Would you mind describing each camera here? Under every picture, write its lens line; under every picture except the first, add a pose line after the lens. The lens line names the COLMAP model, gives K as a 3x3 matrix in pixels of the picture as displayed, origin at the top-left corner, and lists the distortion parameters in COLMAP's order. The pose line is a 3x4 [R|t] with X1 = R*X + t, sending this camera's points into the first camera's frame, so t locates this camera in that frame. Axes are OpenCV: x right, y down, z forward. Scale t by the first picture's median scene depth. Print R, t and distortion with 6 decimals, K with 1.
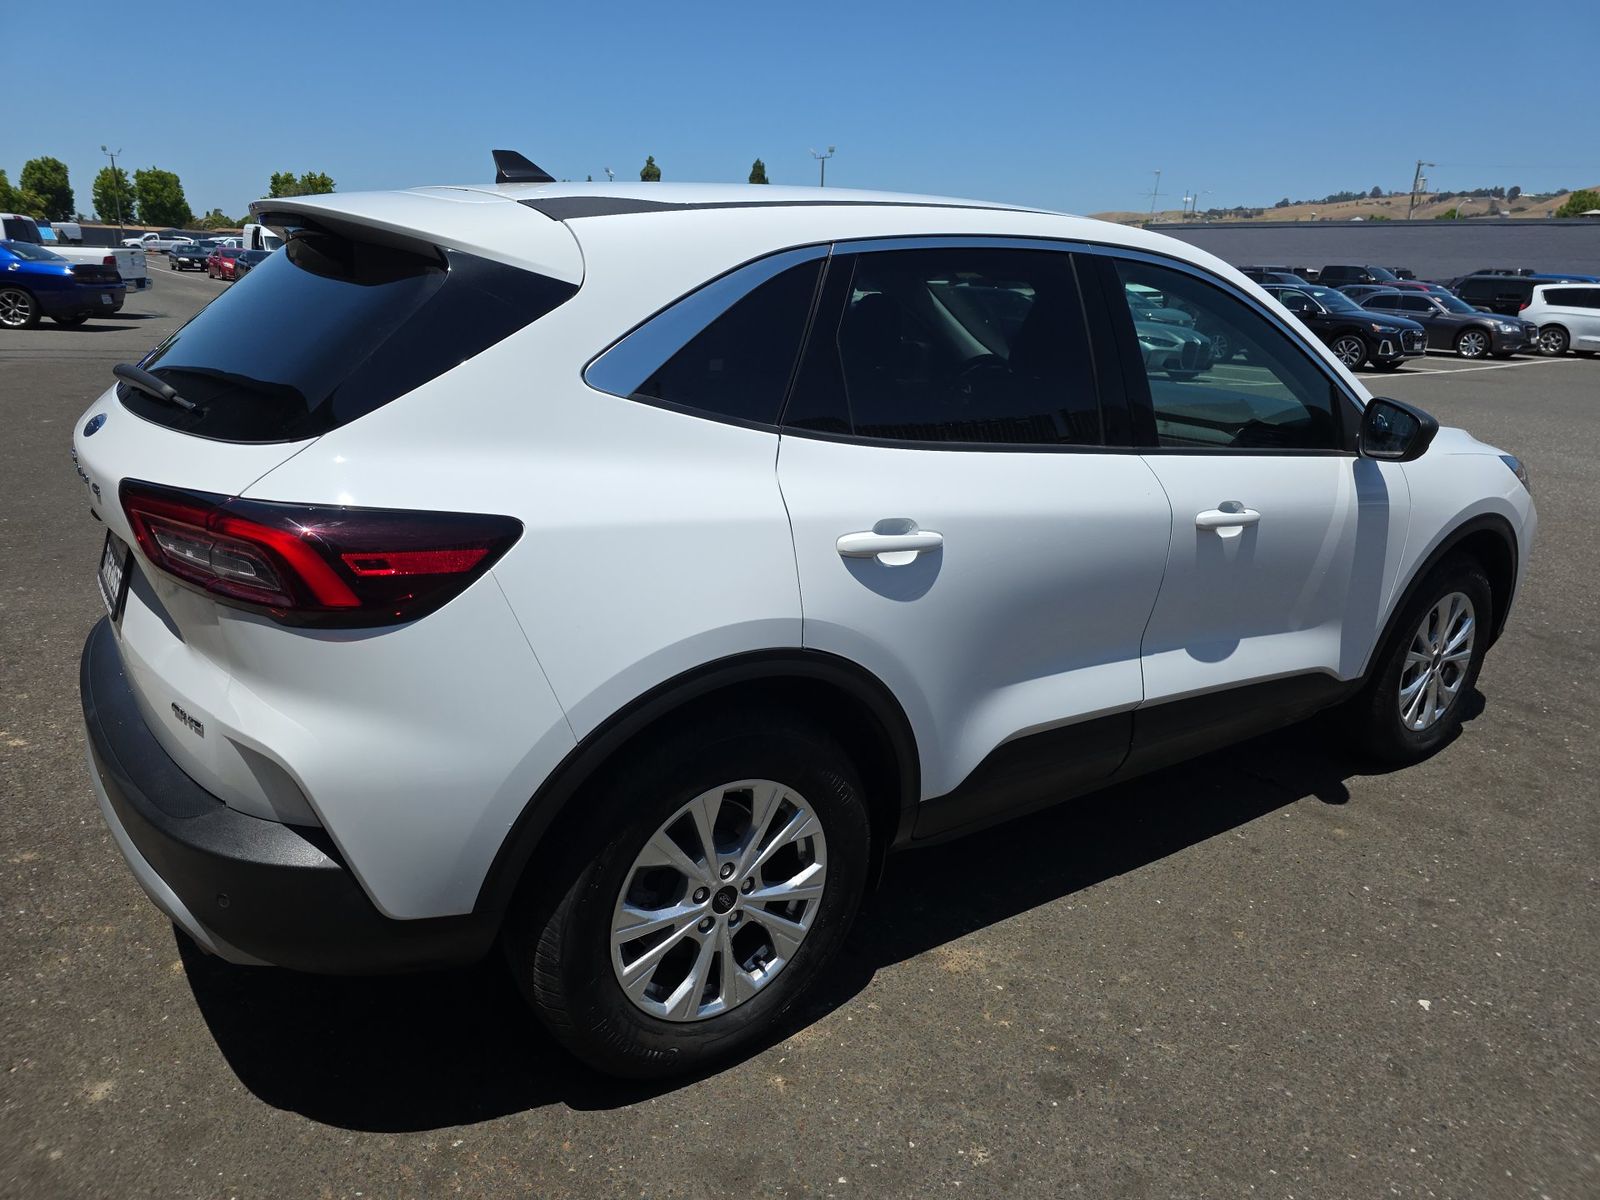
lens RADIAL K [[1055.5, 0, 805.4], [0, 1055.5, 585.9], [0, 0, 1]] dist [0.040043, -0.020085]
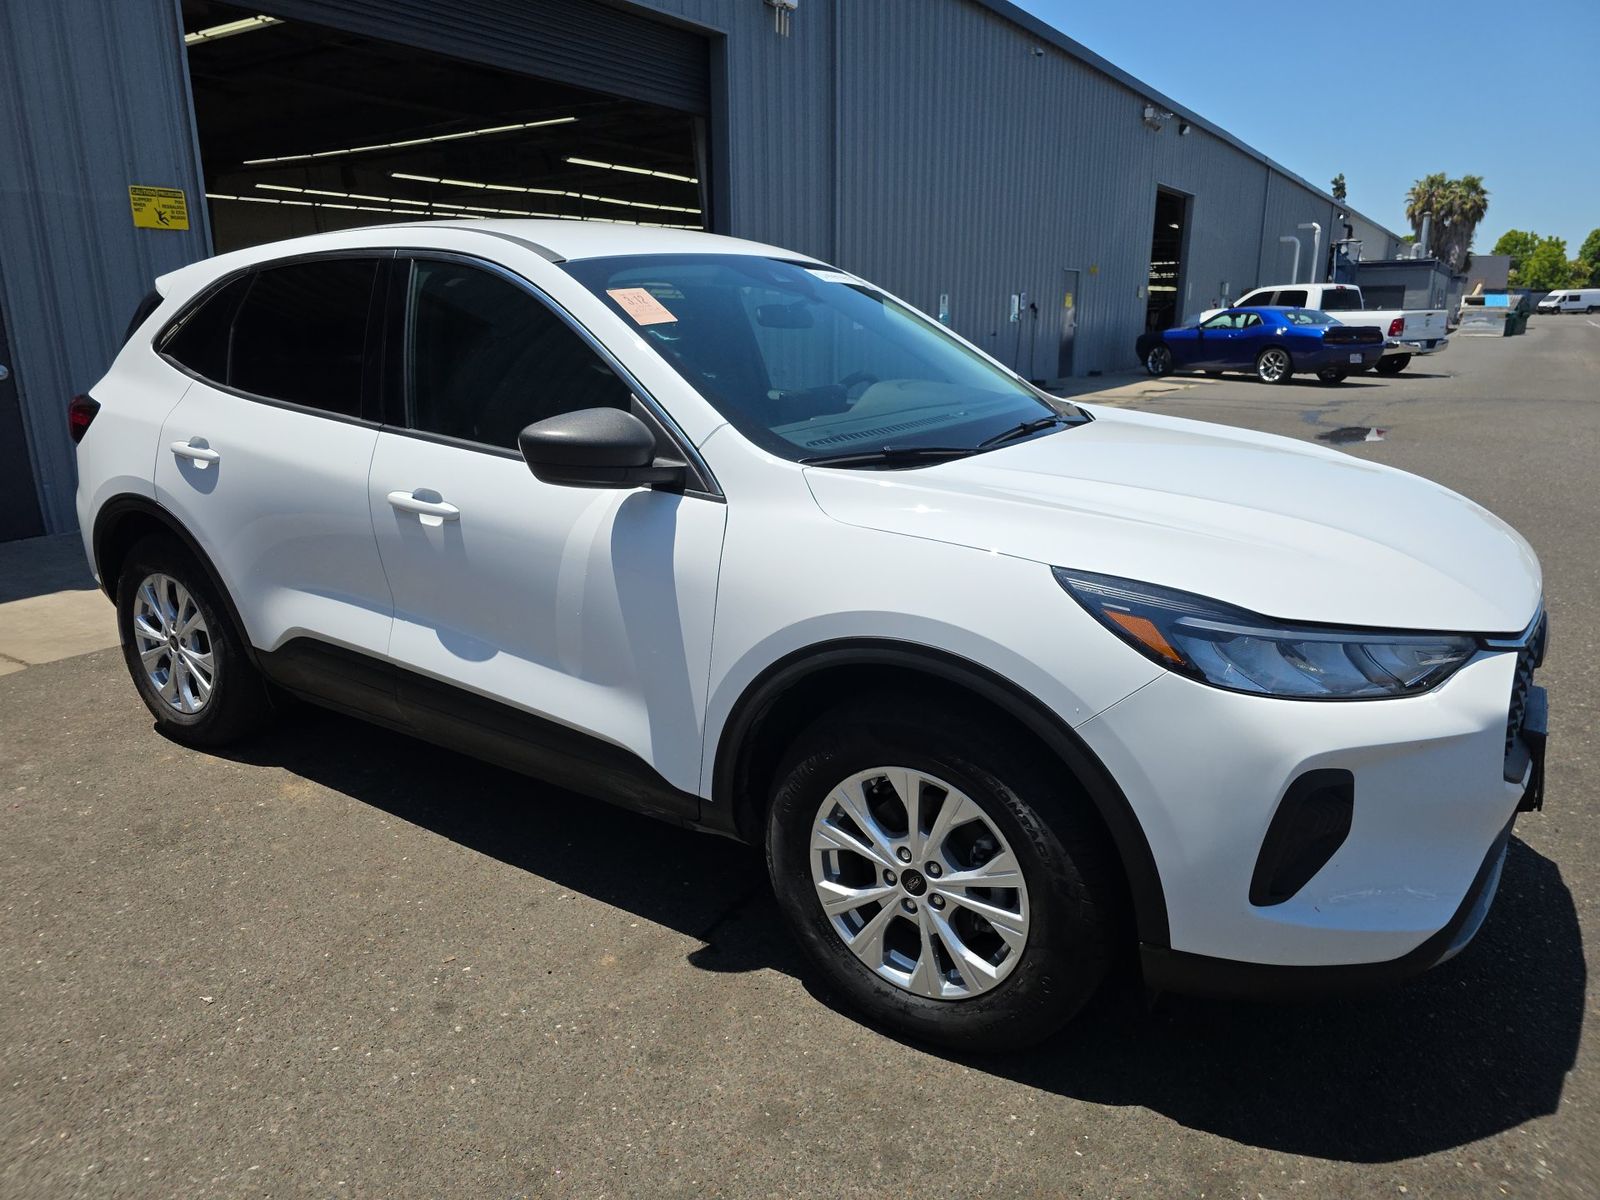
lens RADIAL K [[1055.5, 0, 797.1], [0, 1055.5, 605.2], [0, 0, 1]] dist [0.040043, -0.020085]
pose [[0.365978, 0.209539, -0.906727, 3.281059], [-0.246941, 0.961260, 0.122470, -0.412203], [0.897263, 0.179087, 0.403544, 2.072363]]
